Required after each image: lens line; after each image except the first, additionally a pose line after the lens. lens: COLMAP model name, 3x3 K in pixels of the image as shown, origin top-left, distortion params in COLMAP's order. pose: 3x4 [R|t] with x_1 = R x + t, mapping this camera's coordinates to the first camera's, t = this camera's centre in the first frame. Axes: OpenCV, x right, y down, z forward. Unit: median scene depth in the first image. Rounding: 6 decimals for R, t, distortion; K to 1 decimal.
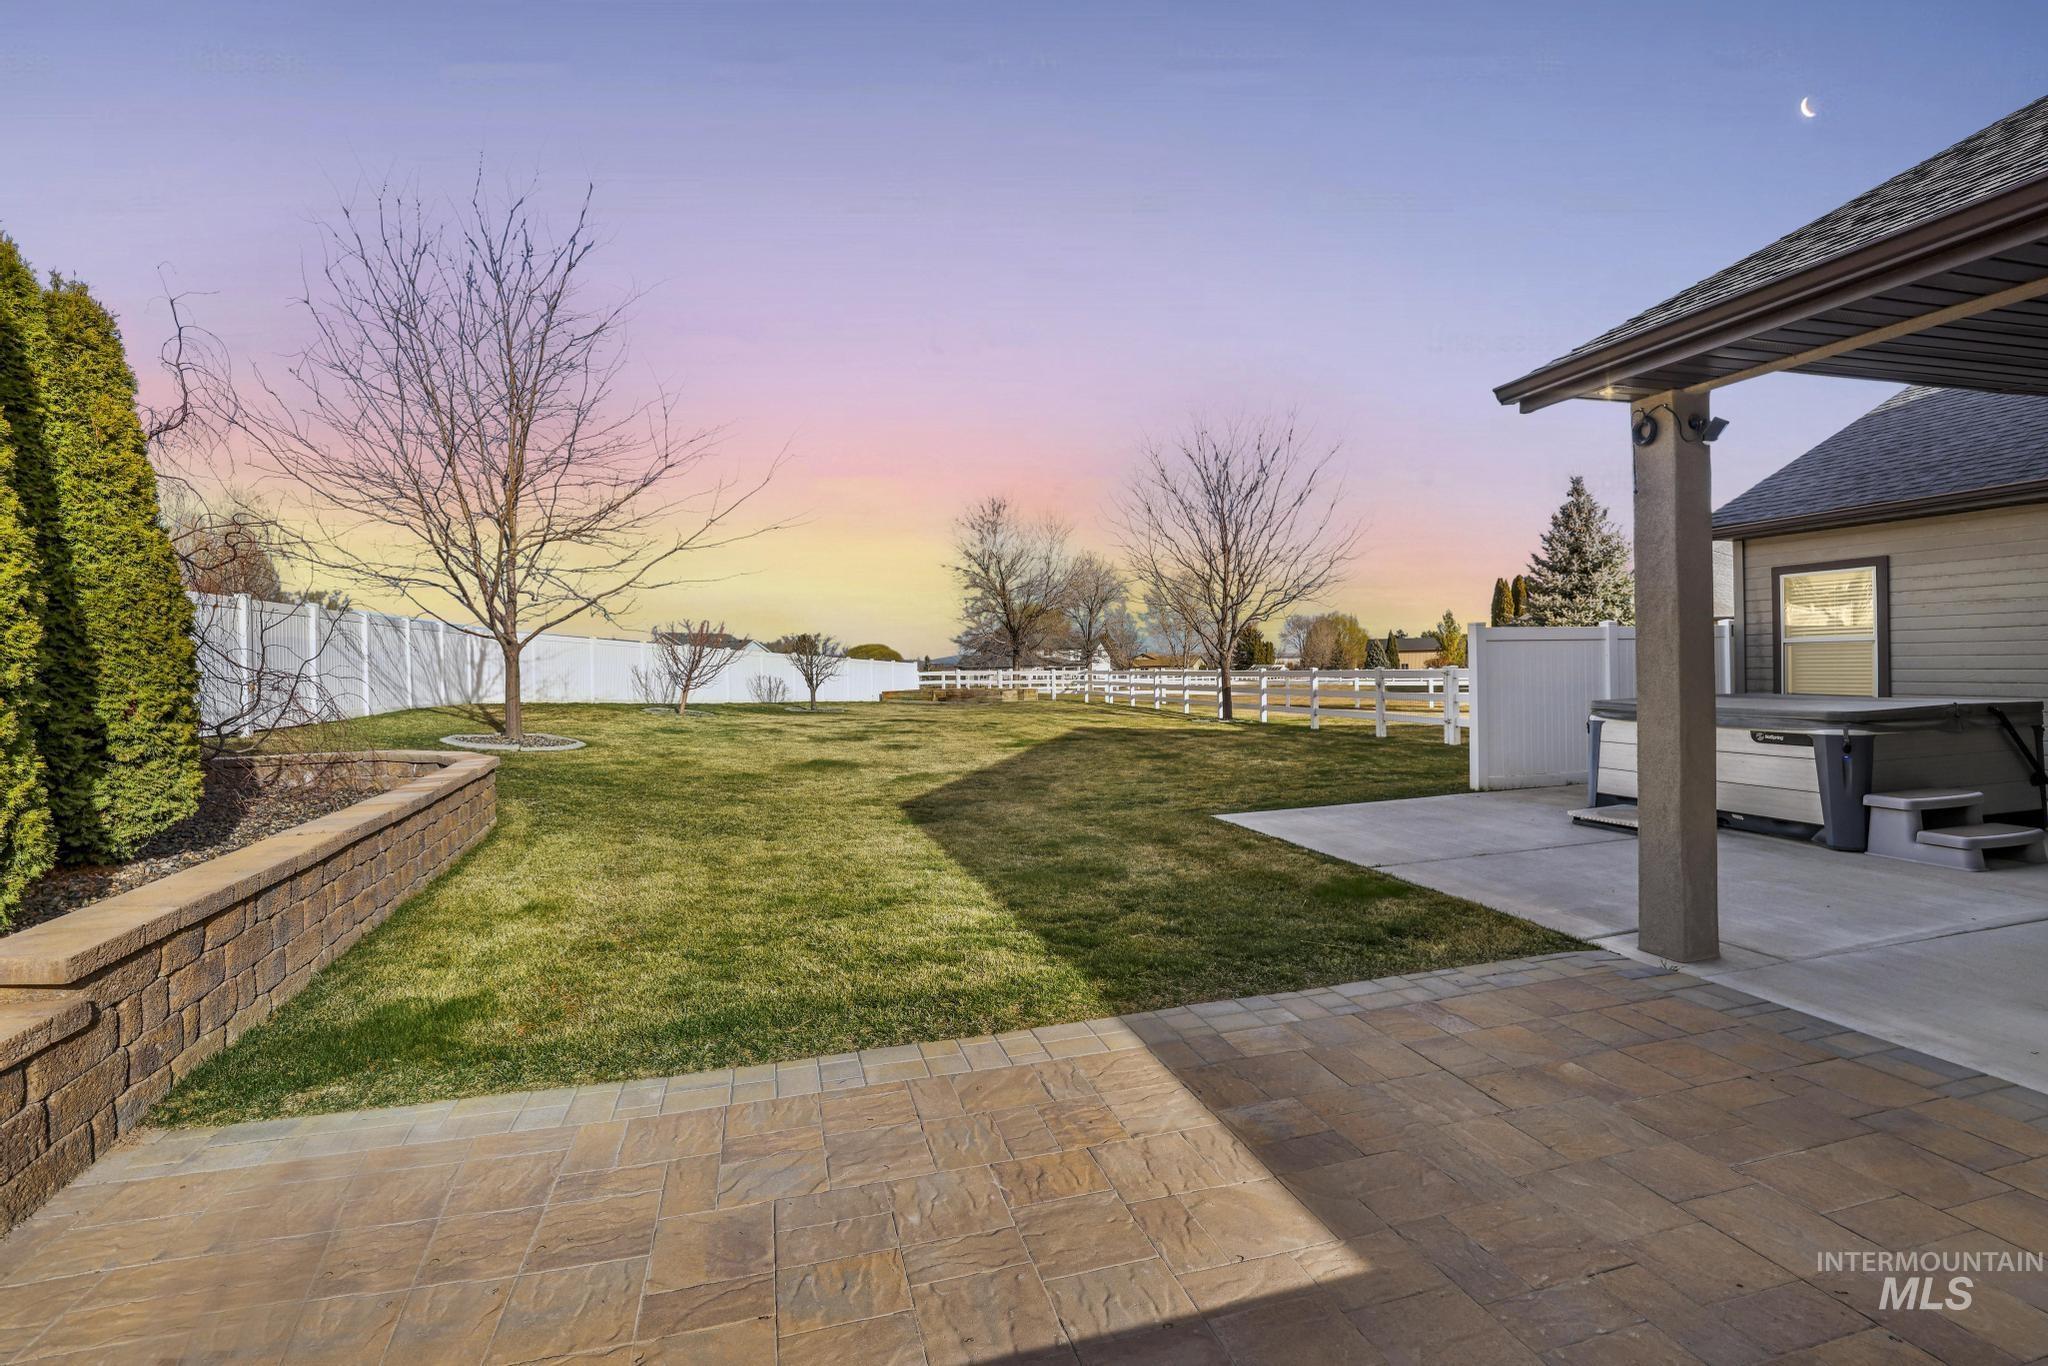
lens RADIAL K [[879.7, 0, 1006.2], [0, 879.7, 678.6], [0, 0, 1]] dist [-0.004475, -0.000390]
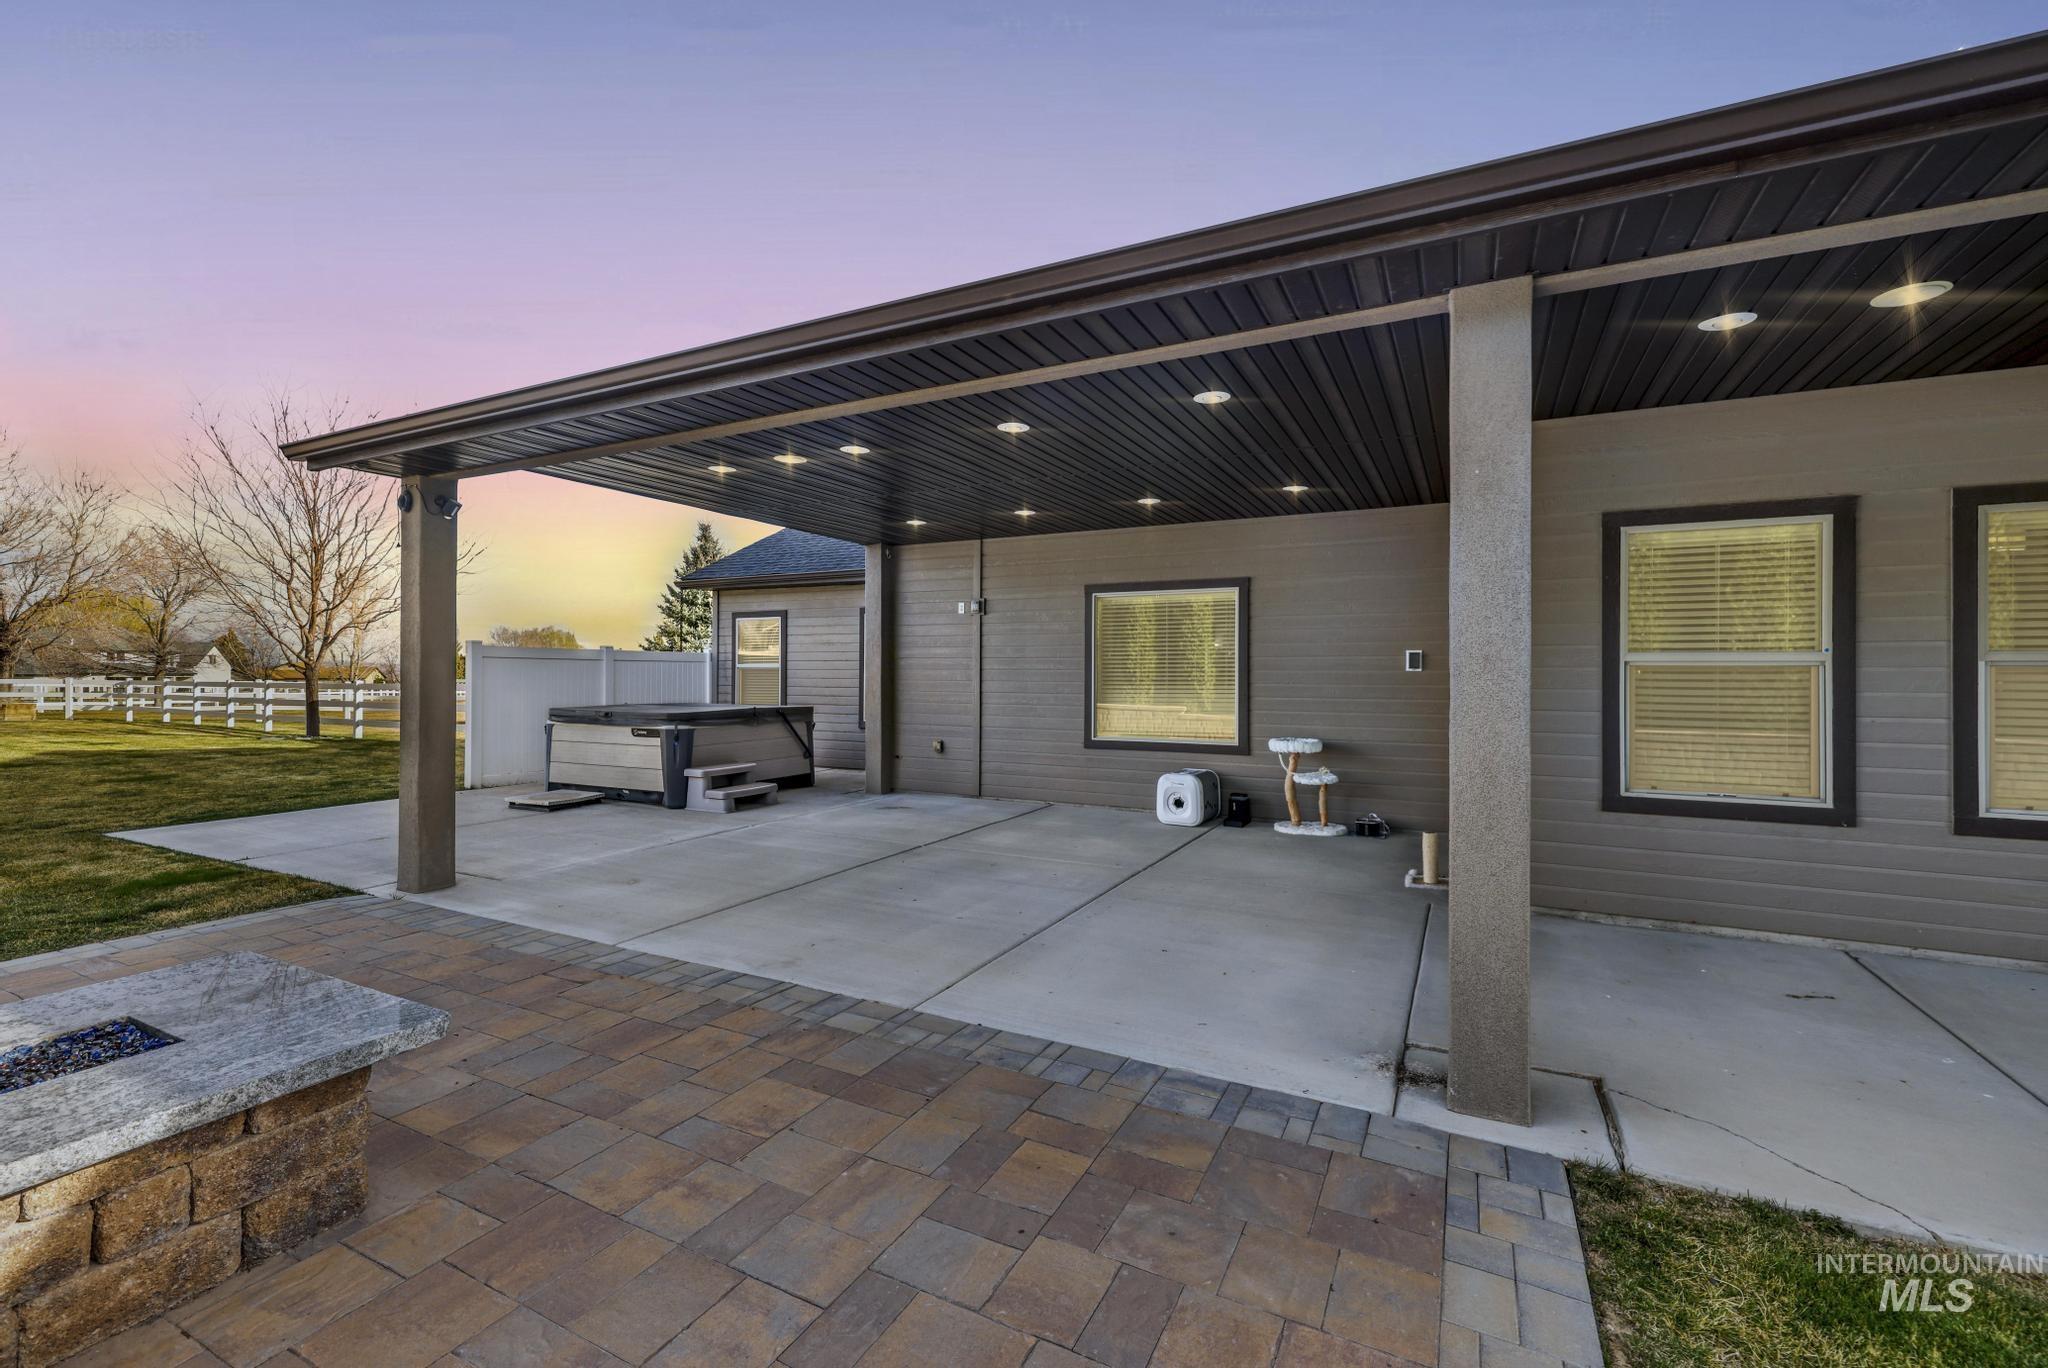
lens RADIAL K [[879.7, 0, 1028.5], [0, 879.7, 678.5], [0, 0, 1]] dist [-0.004475, -0.000390]
pose [[0.676668, 0.022834, 0.735935, 0.212071], [-0.007104, 0.999675, -0.024485, 0.009183], [-0.736254, 0.011340, 0.676610, -0.334173]]
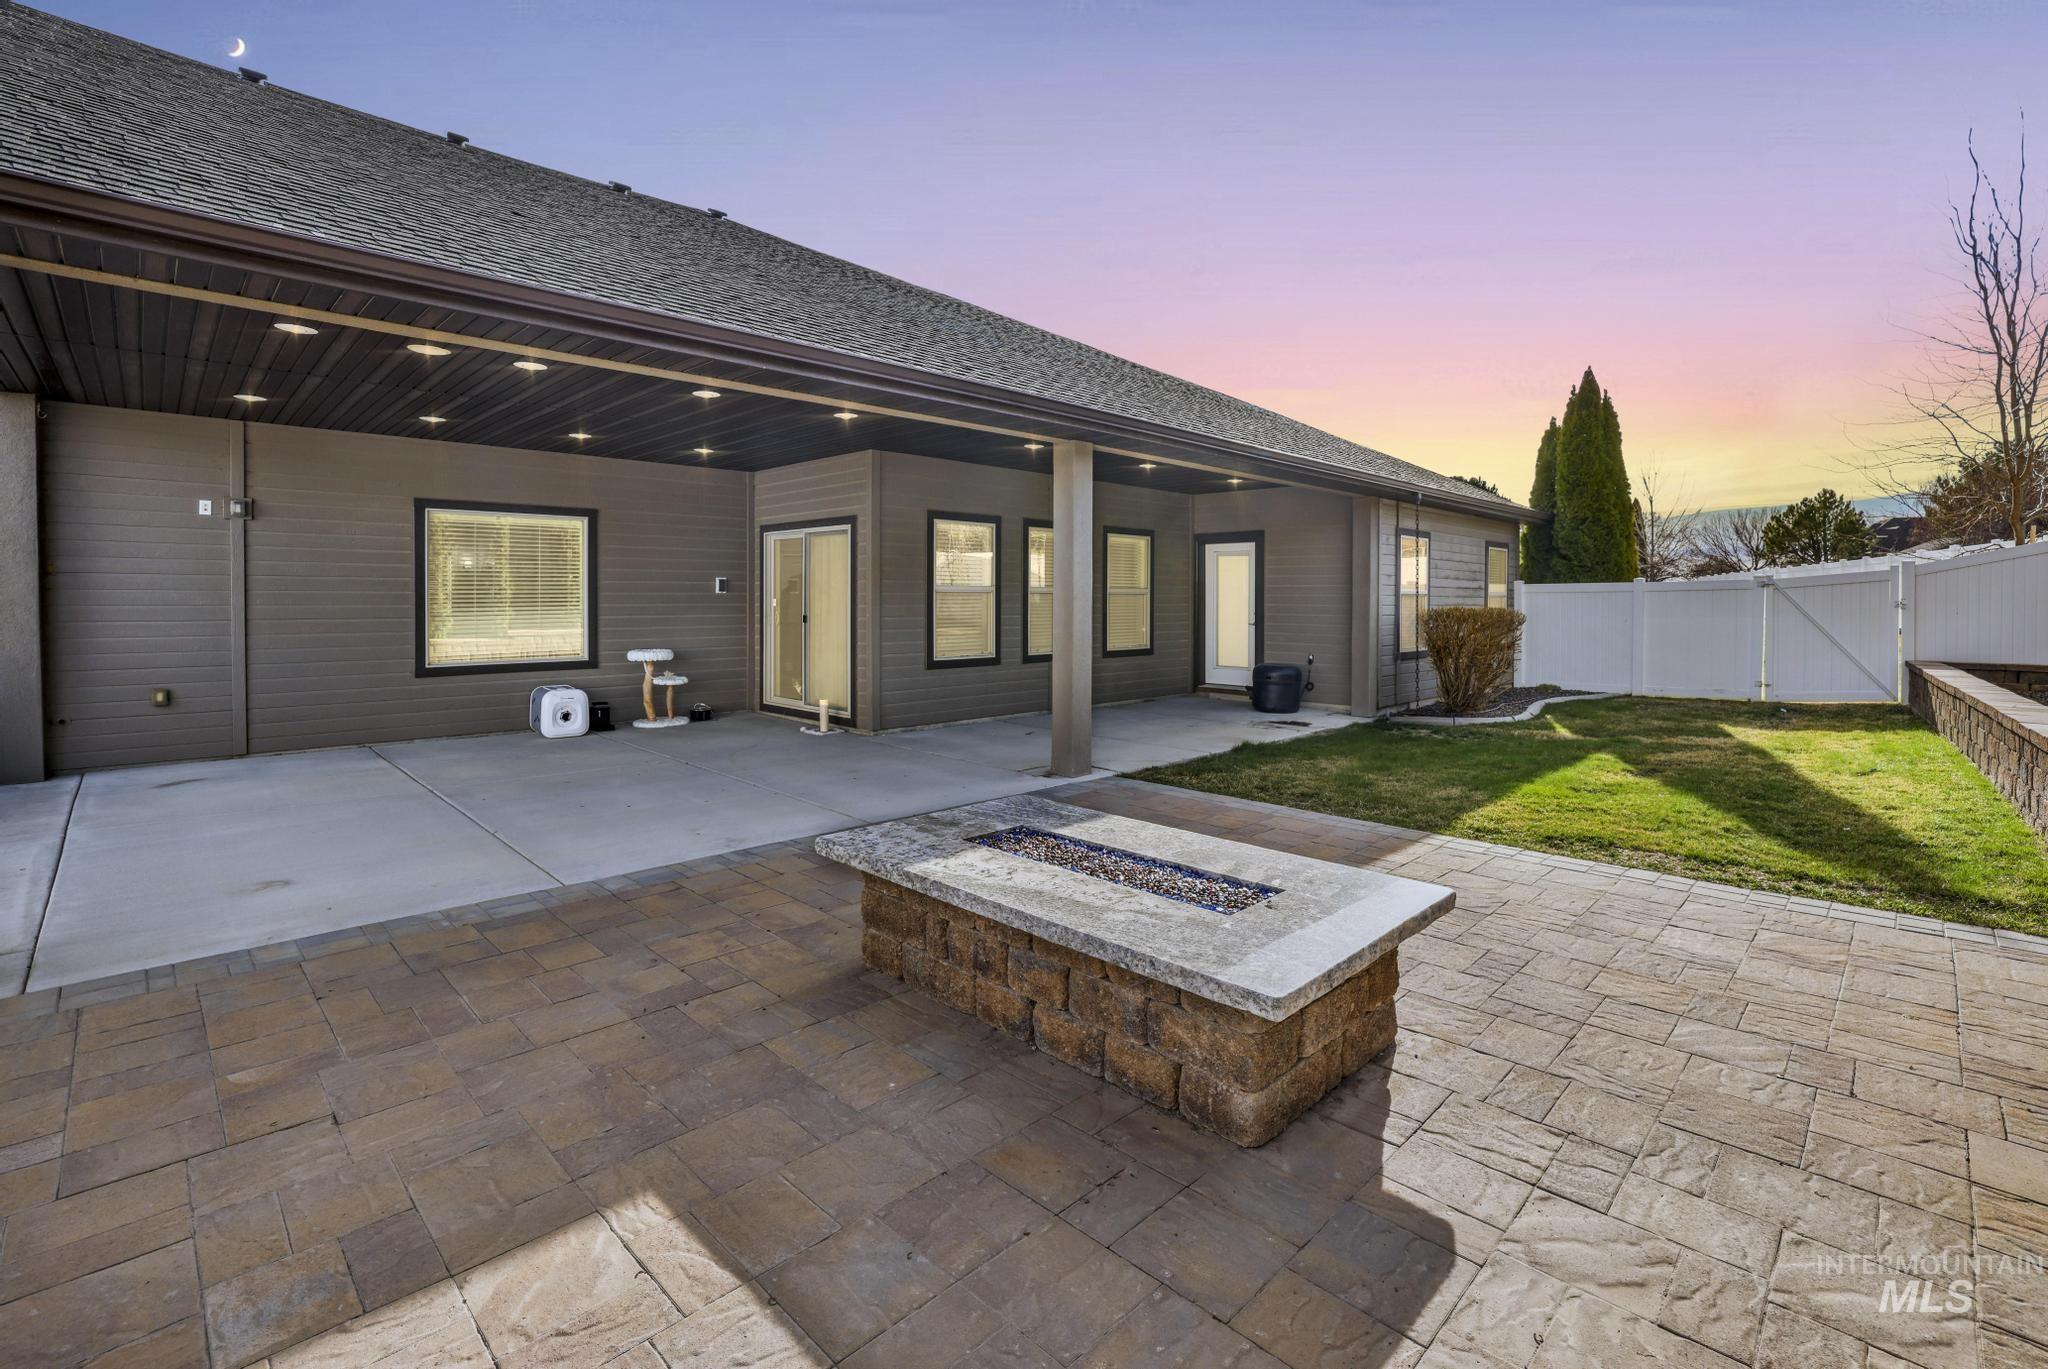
lens RADIAL K [[879.7, 0, 1026.2], [0, 879.7, 685.9], [0, 0, 1]] dist [-0.004475, -0.000390]
pose [[-0.477708, -0.071285, 0.875622, -0.102638], [0.021035, 0.995489, 0.092519, 0.000980], [-0.878267, 0.062616, -0.474053, 0.167633]]
